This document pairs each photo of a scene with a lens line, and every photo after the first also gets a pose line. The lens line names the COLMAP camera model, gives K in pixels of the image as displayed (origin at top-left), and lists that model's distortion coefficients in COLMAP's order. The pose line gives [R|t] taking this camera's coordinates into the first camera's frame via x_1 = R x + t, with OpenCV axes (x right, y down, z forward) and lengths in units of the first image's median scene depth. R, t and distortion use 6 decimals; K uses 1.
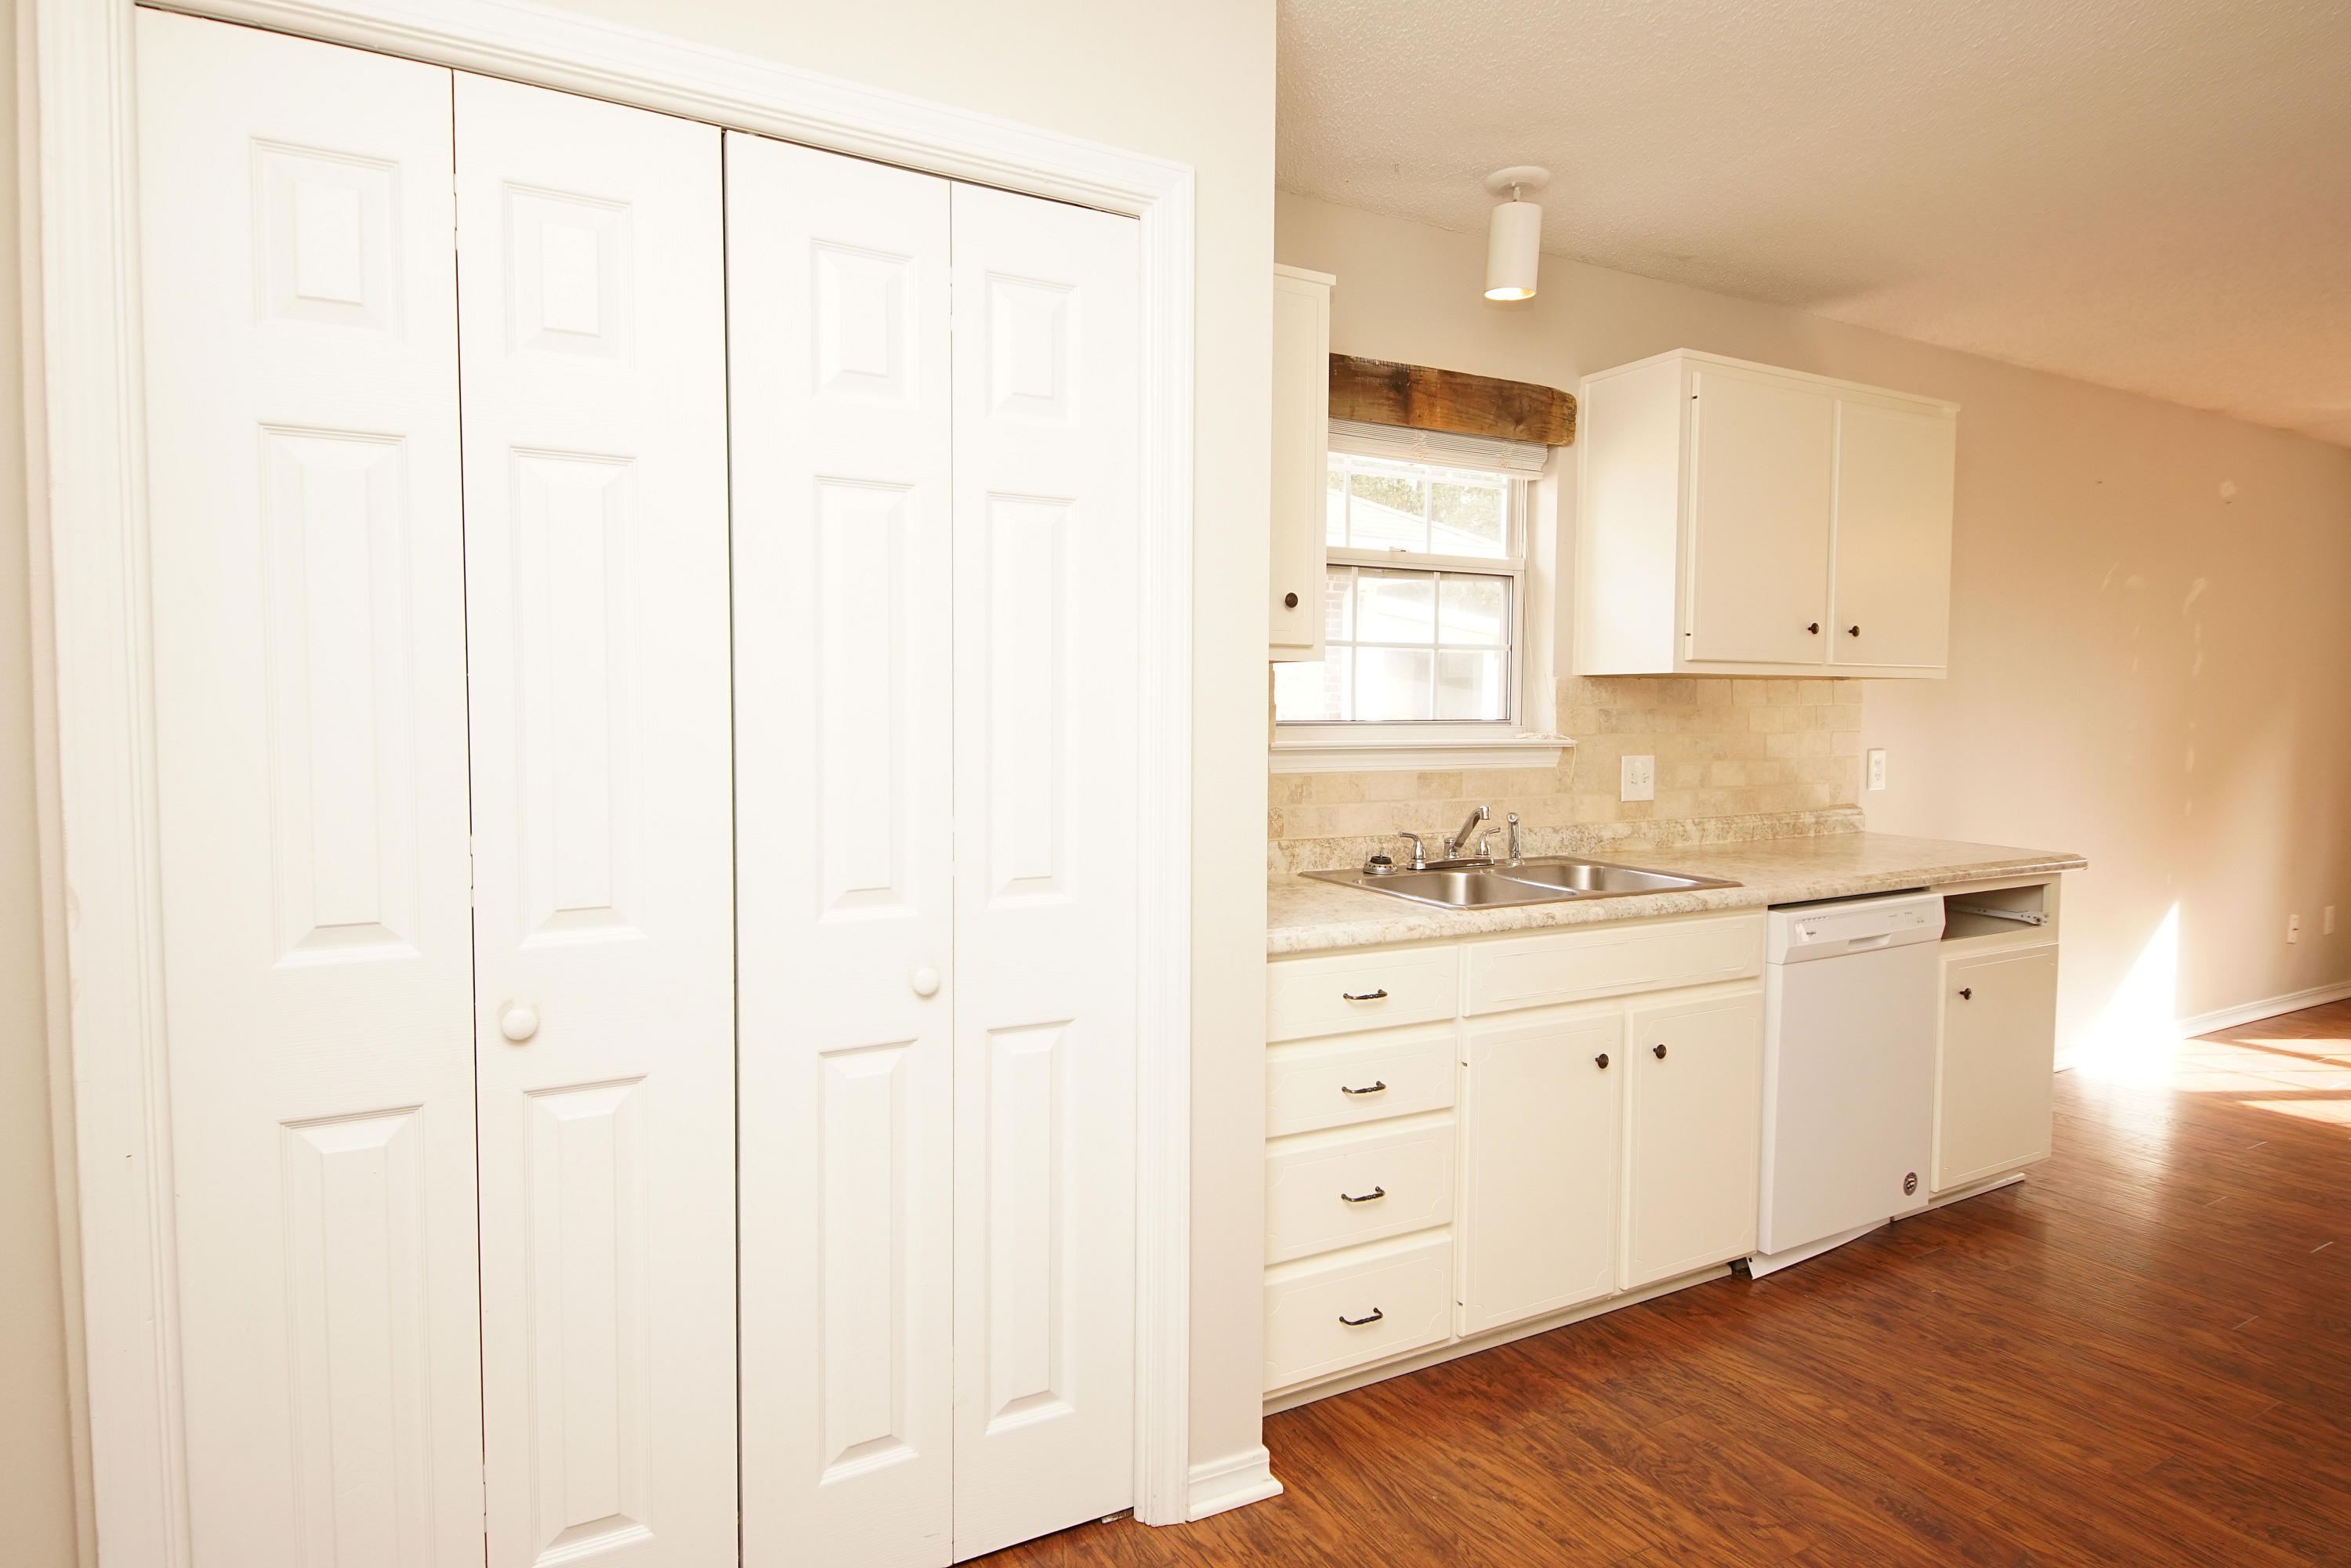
lens RADIAL K [[1260.8, 0, 1157.0], [0, 1260.8, 765.5], [0, 0, 1]] dist [0.029538, -0.028563]
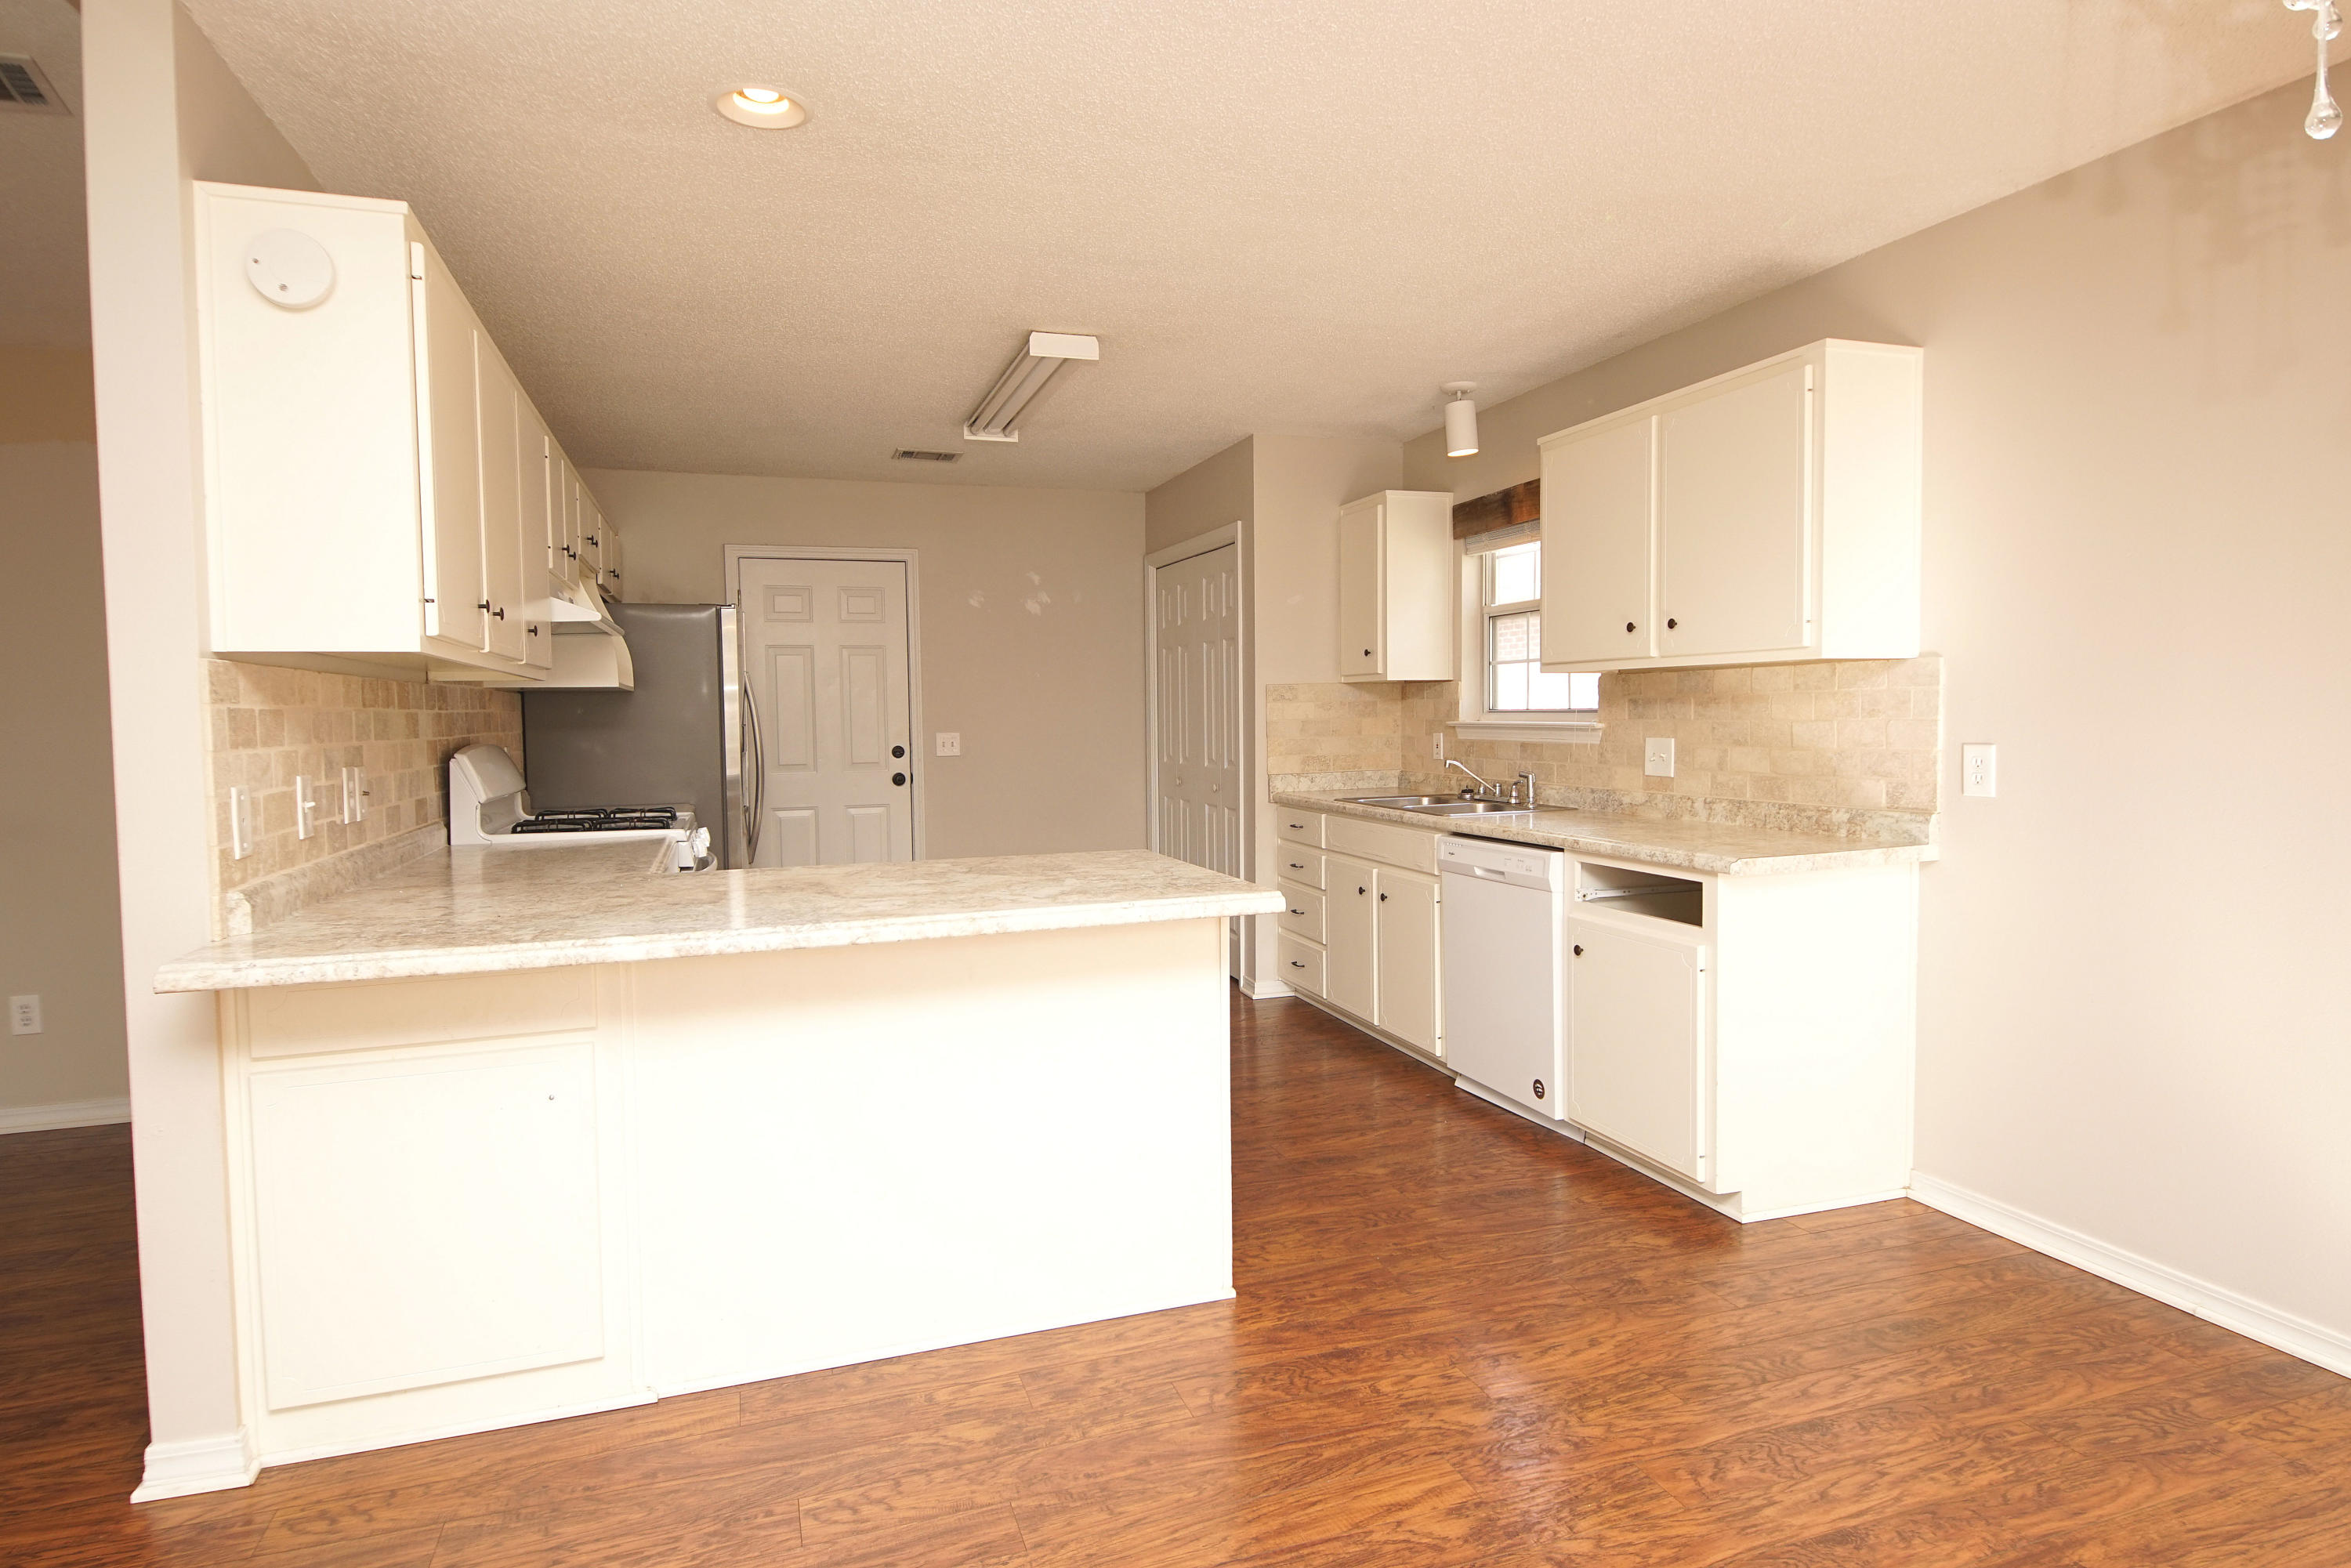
lens RADIAL K [[1260.8, 0, 1154.2], [0, 1260.8, 765.5], [0, 0, 1]] dist [0.029538, -0.028563]
pose [[-0.181058, 0.039041, -0.982697, 1.992220], [-0.037699, 0.998202, 0.046603, -0.023816], [0.982750, 0.045484, -0.179260, 0.913922]]
